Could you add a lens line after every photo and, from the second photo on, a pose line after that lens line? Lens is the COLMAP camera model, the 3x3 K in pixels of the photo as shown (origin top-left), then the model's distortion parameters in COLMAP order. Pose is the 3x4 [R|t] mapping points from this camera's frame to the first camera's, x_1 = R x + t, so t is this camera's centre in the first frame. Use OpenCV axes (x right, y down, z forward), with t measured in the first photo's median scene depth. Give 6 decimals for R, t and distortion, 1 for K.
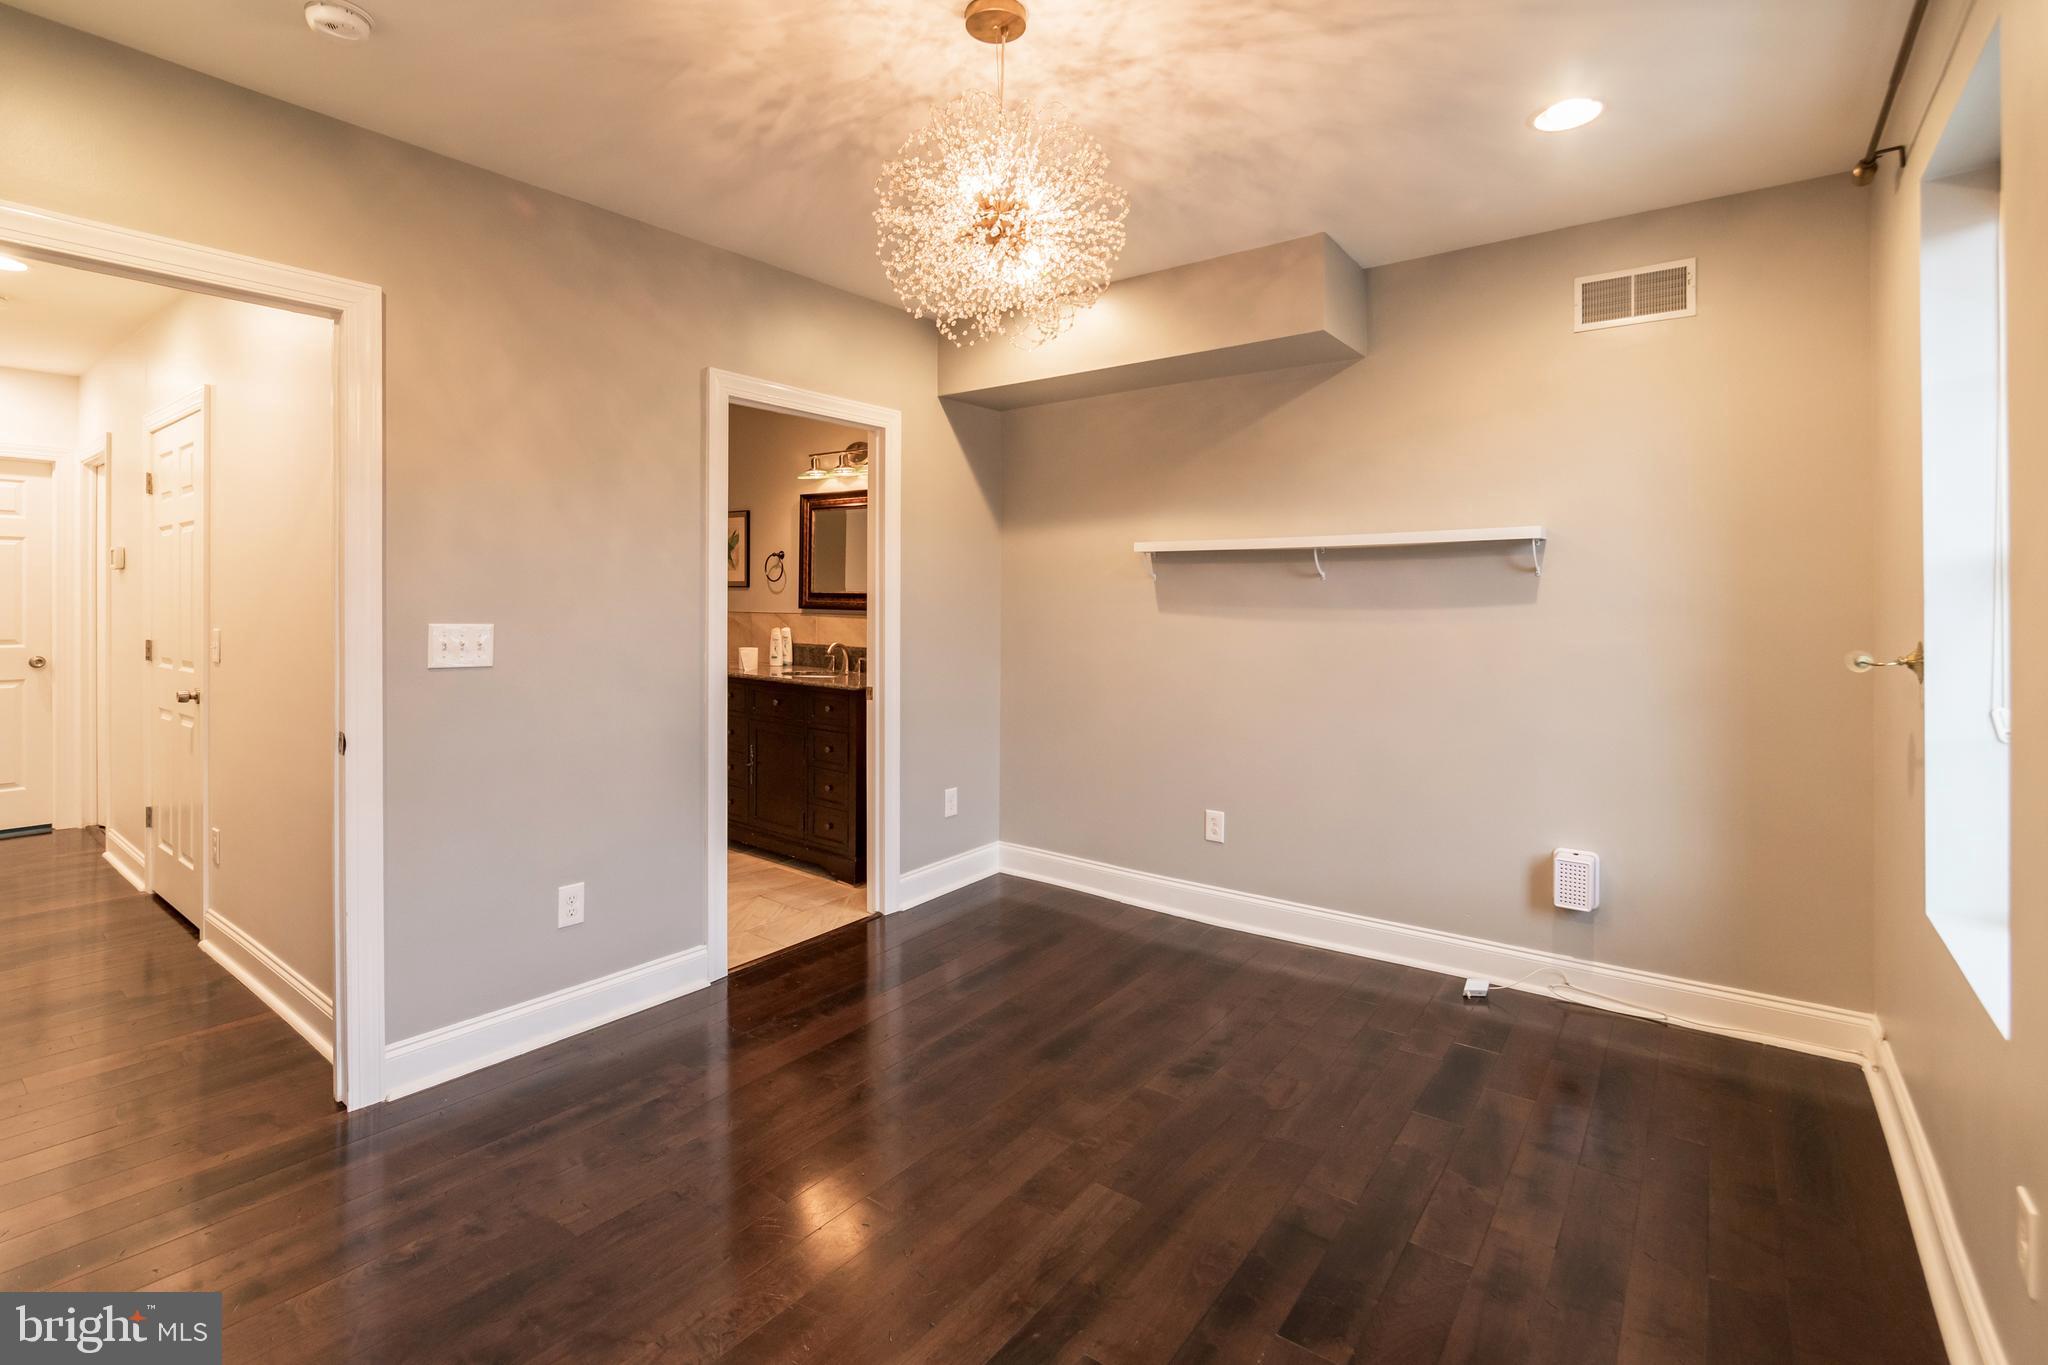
lens RADIAL K [[948.8, 0, 1031.0], [0, 948.8, 625.9], [0, 0, 1]] dist [-0.002463, -0.001184]
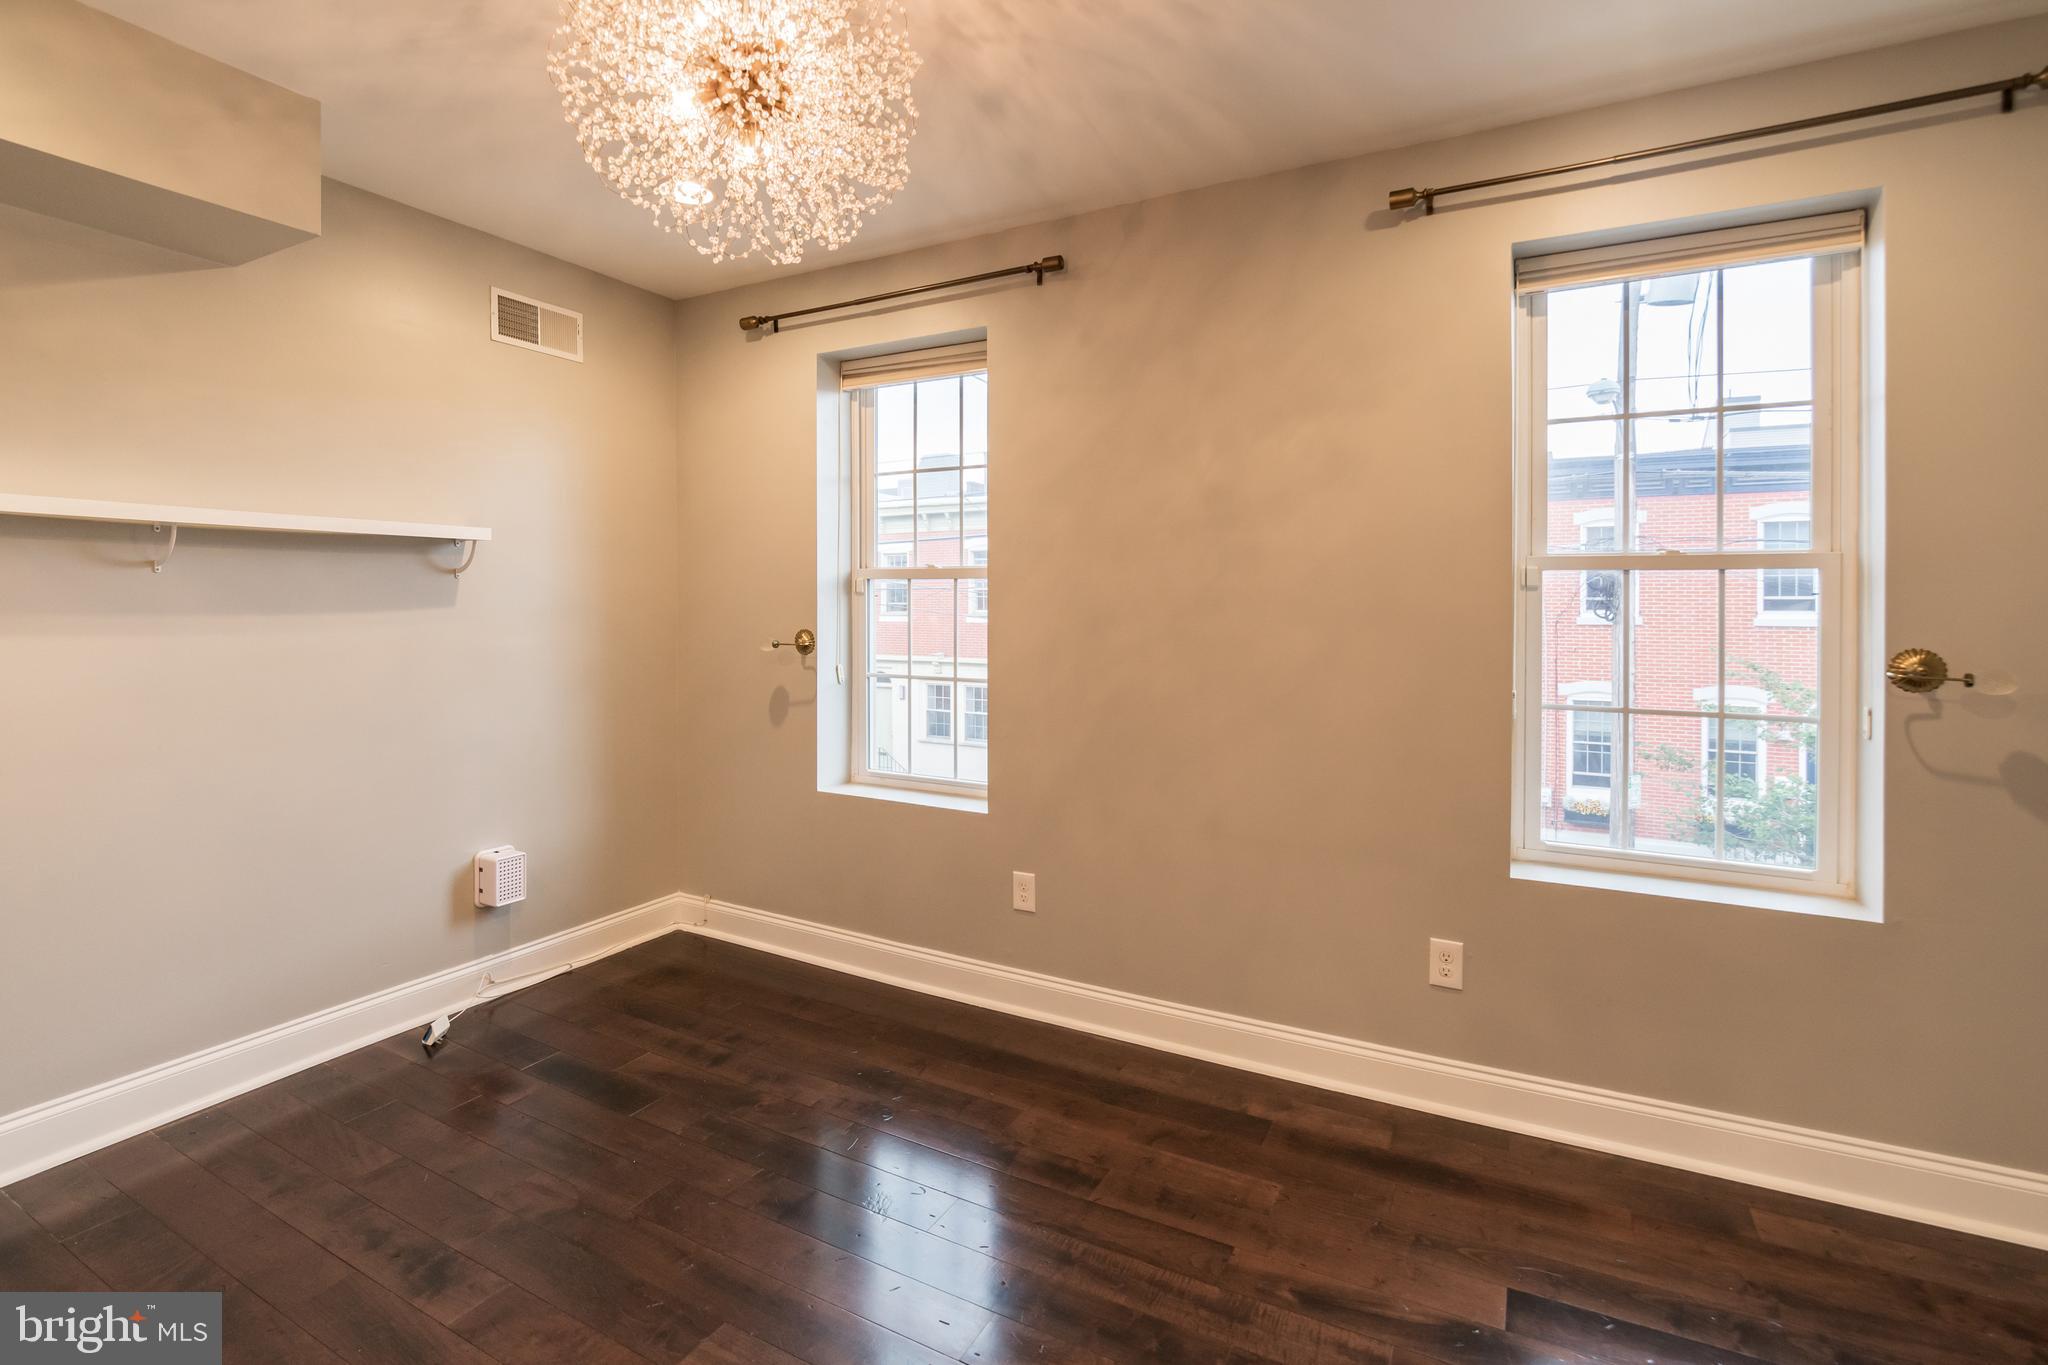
lens RADIAL K [[927.6, 0, 1032.8], [0, 927.6, 628.9], [0, 0, 1]] dist [-0.004414, -0.000306]
pose [[-0.150257, -0.028895, 0.988225, -0.503794], [0.017801, 0.999332, 0.031926, -0.021446], [-0.988487, 0.022389, -0.149642, 0.584663]]
